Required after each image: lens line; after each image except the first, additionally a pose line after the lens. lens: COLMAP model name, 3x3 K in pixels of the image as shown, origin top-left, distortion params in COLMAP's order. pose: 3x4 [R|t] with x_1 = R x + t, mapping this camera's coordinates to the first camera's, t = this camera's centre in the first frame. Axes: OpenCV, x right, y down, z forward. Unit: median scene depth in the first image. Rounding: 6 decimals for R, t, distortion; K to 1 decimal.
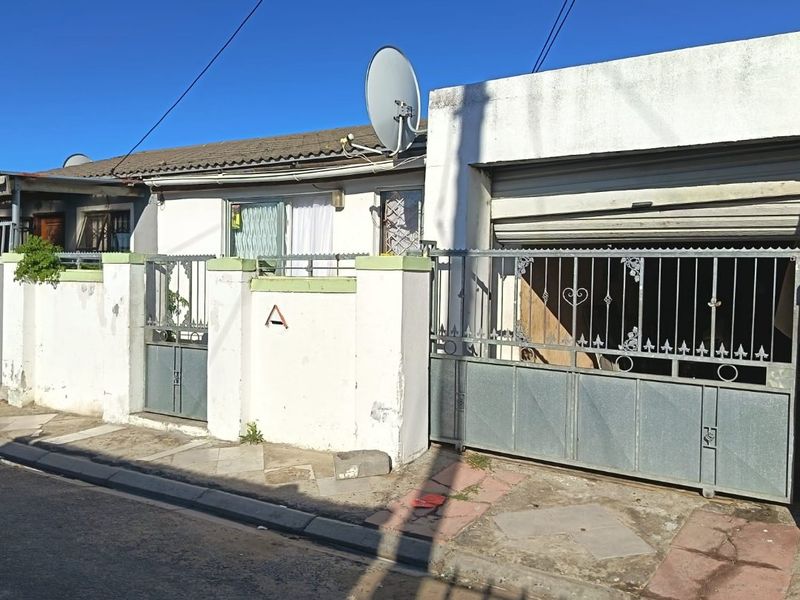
lens RADIAL K [[740.6, 0, 400.3], [0, 740.6, 297.2], [0, 0, 1]] dist [0.149124, -0.248154]
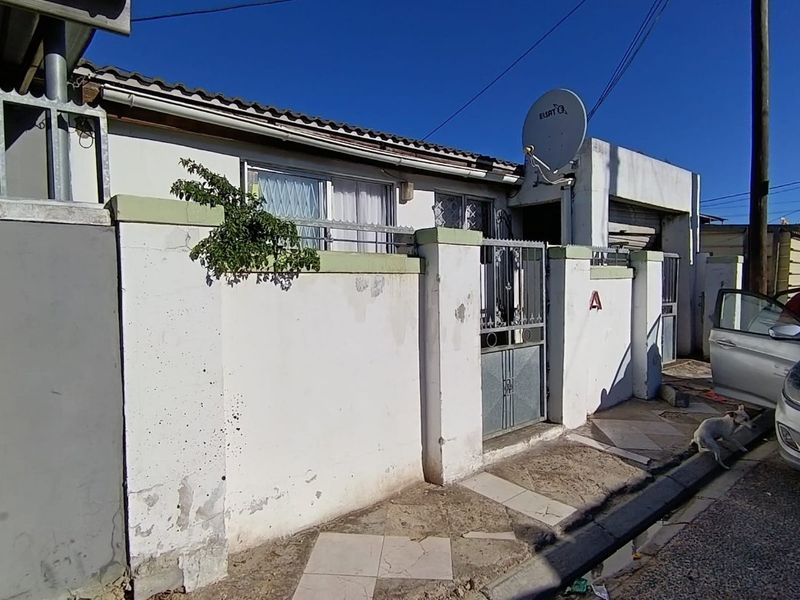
lens RADIAL K [[499.5, 0, 400.0], [0, 499.5, 300.0], [0, 0, 1]] dist [-0.003785, 0.002918]
pose [[0.248903, -0.049133, 0.967281, -0.865832], [0.041135, 0.998348, 0.040126, -0.016038], [-0.967654, 0.029801, 0.250513, 0.981091]]
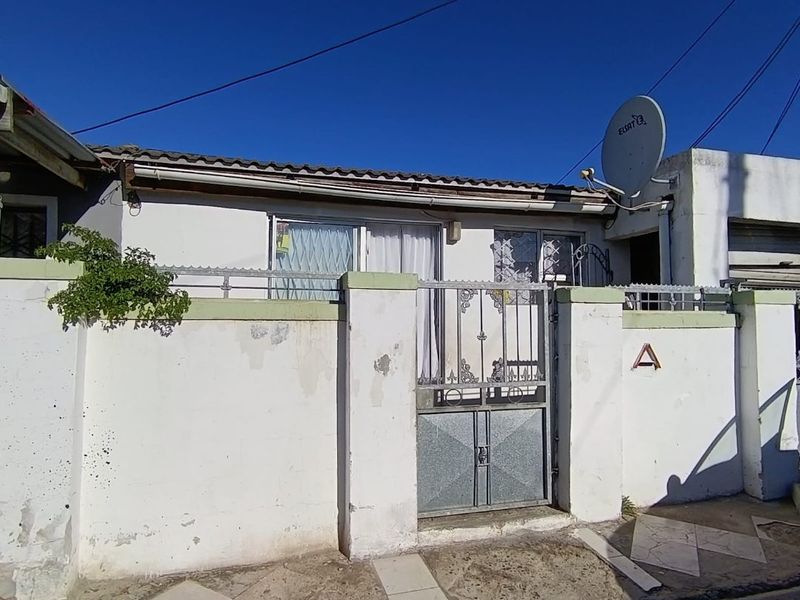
lens RADIAL K [[499.5, 0, 400.0], [0, 499.5, 300.0], [0, 0, 1]] dist [-0.003785, 0.002918]
pose [[0.639388, 0.026071, 0.768442, -0.713520], [0.026093, 0.998114, -0.055574, -0.013587], [-0.768442, 0.055585, 0.637501, 0.758982]]
